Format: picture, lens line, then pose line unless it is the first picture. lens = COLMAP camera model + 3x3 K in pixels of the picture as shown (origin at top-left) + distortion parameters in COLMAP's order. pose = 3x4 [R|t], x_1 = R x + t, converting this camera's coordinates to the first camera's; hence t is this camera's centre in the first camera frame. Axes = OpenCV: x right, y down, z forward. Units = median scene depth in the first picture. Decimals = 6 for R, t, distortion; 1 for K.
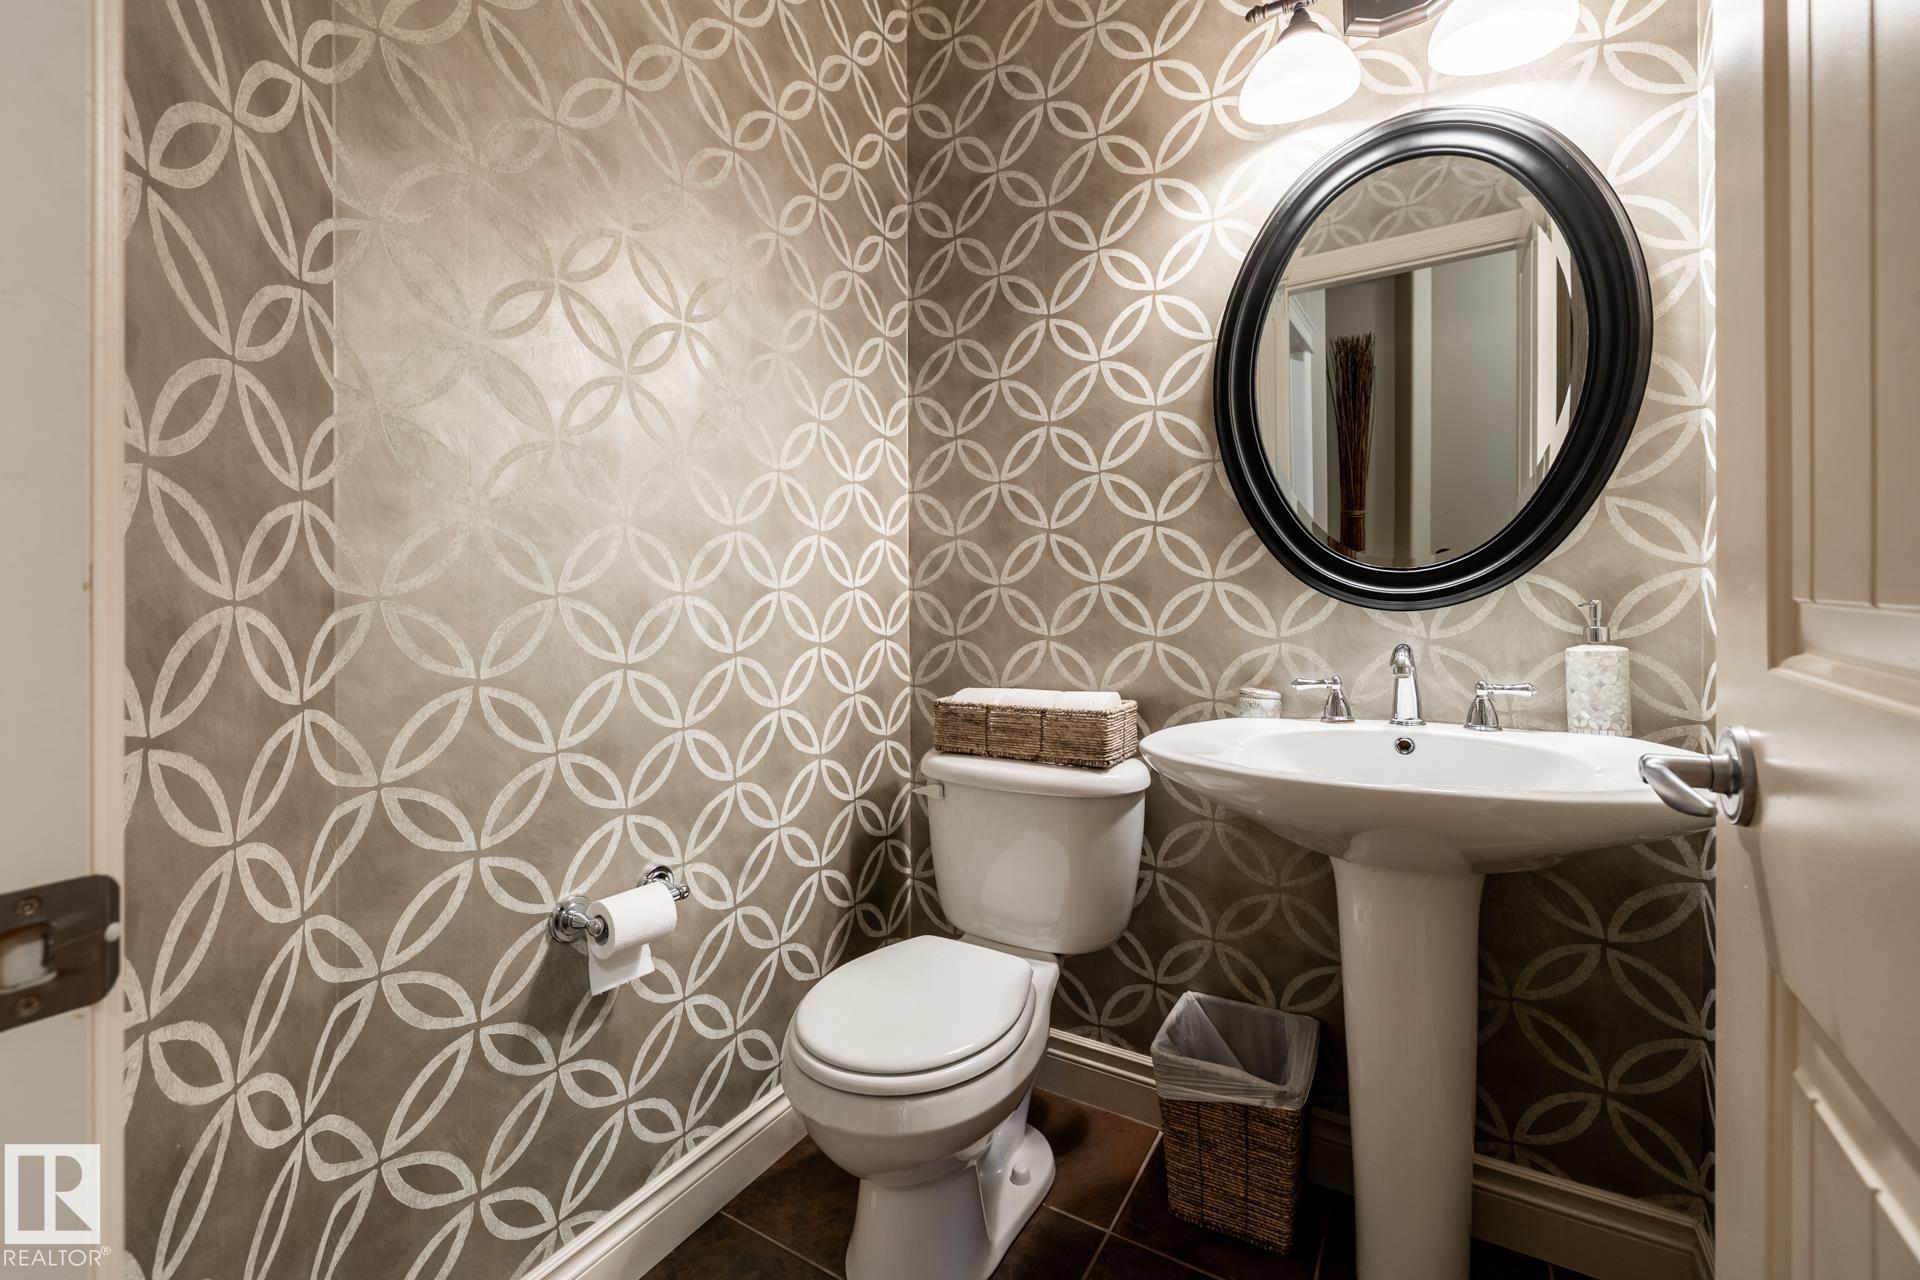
lens RADIAL K [[818.7, 0, 947.7], [0, 818.7, 599.4], [0, 0, 1]] dist [-0.000181, 0.000253]
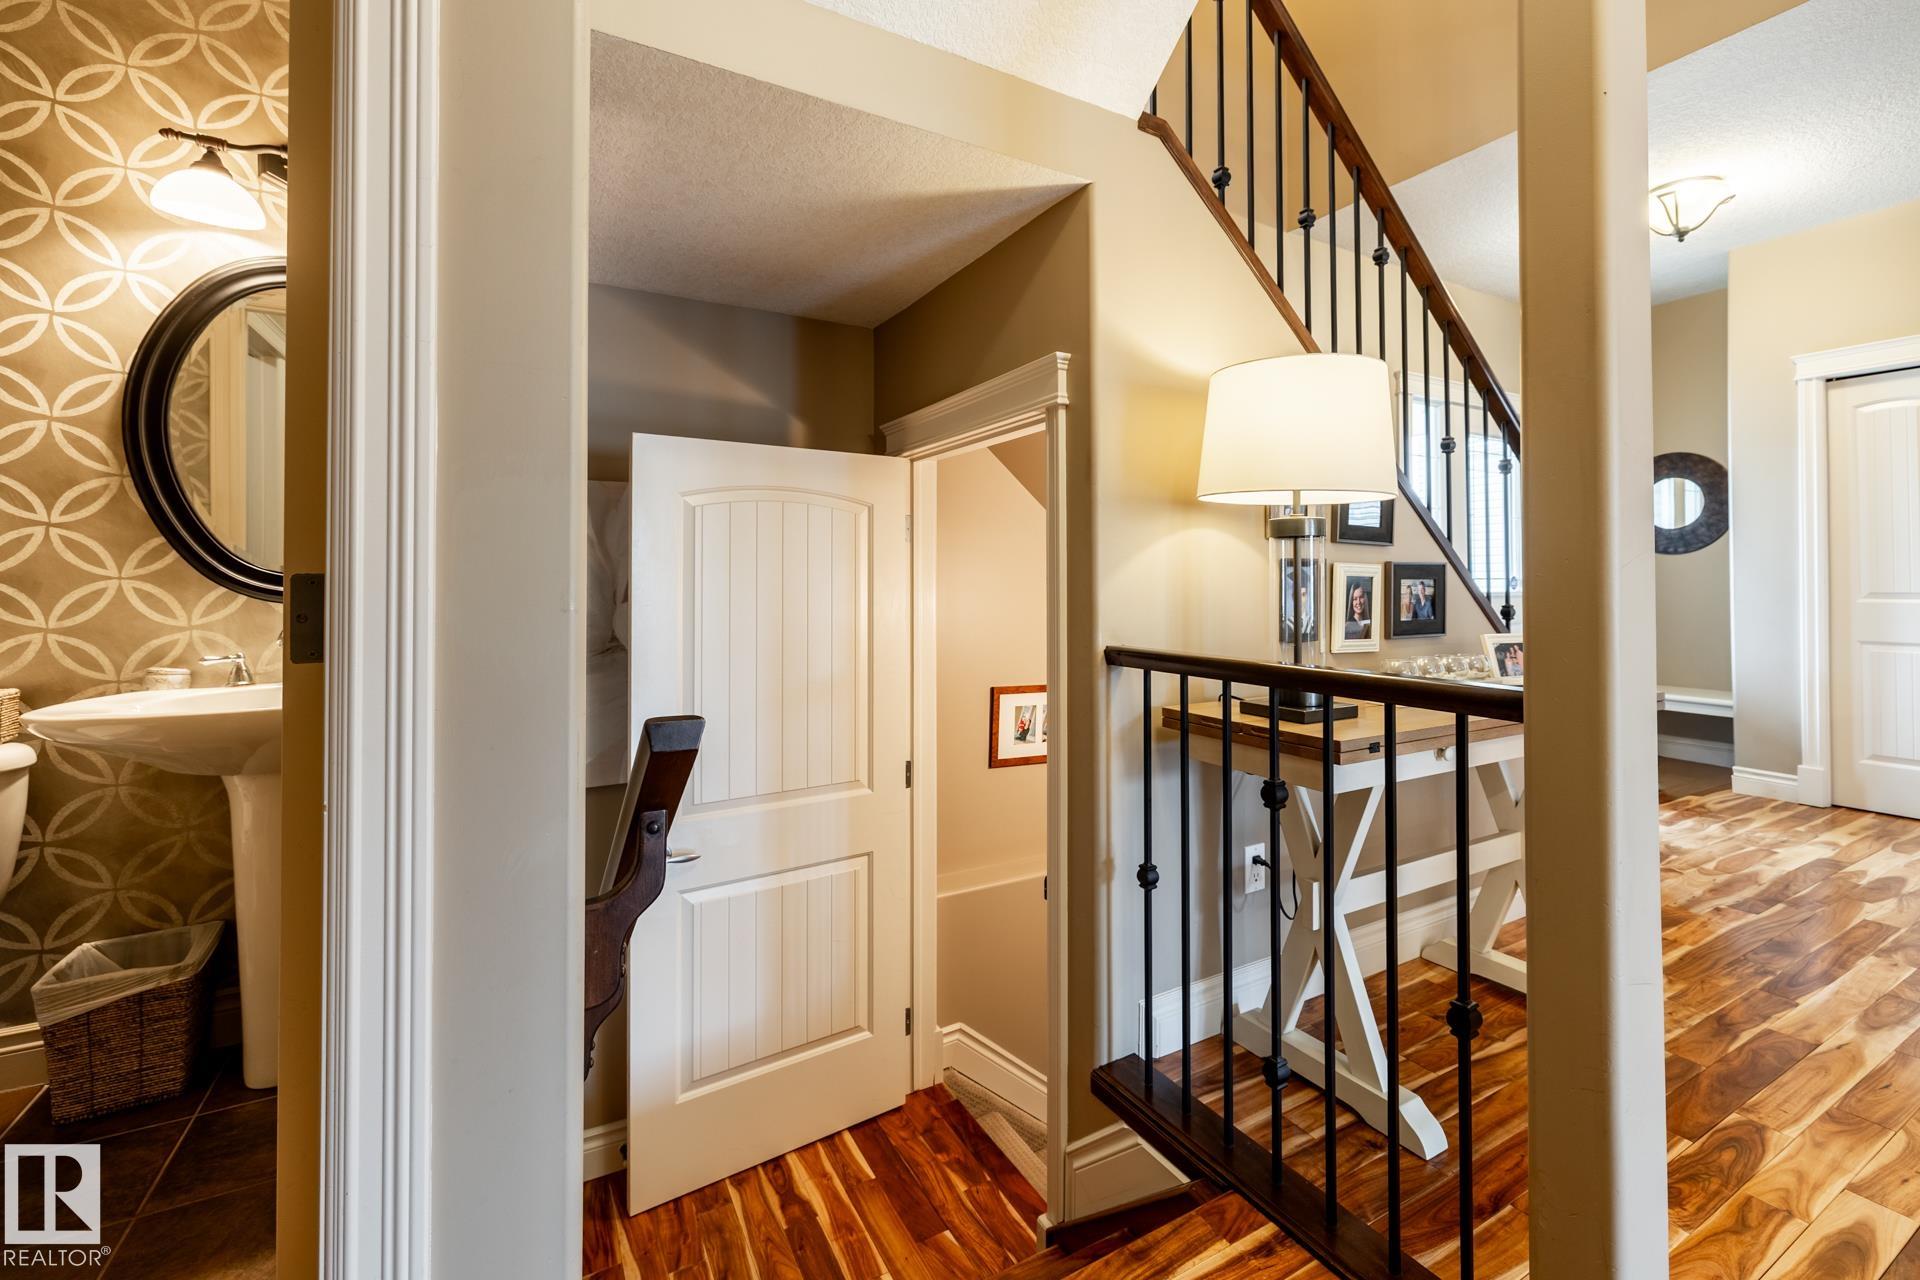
lens RADIAL K [[804.6, 0, 964.0], [0, 804.6, 591.9], [0, 0, 1]] dist [-0.002892, -0.000576]
pose [[0.469038, 0.013619, 0.883073, -0.118814], [-0.004122, 0.999904, -0.013231, 0.006171], [-0.883168, 0.002565, 0.469049, -0.597474]]
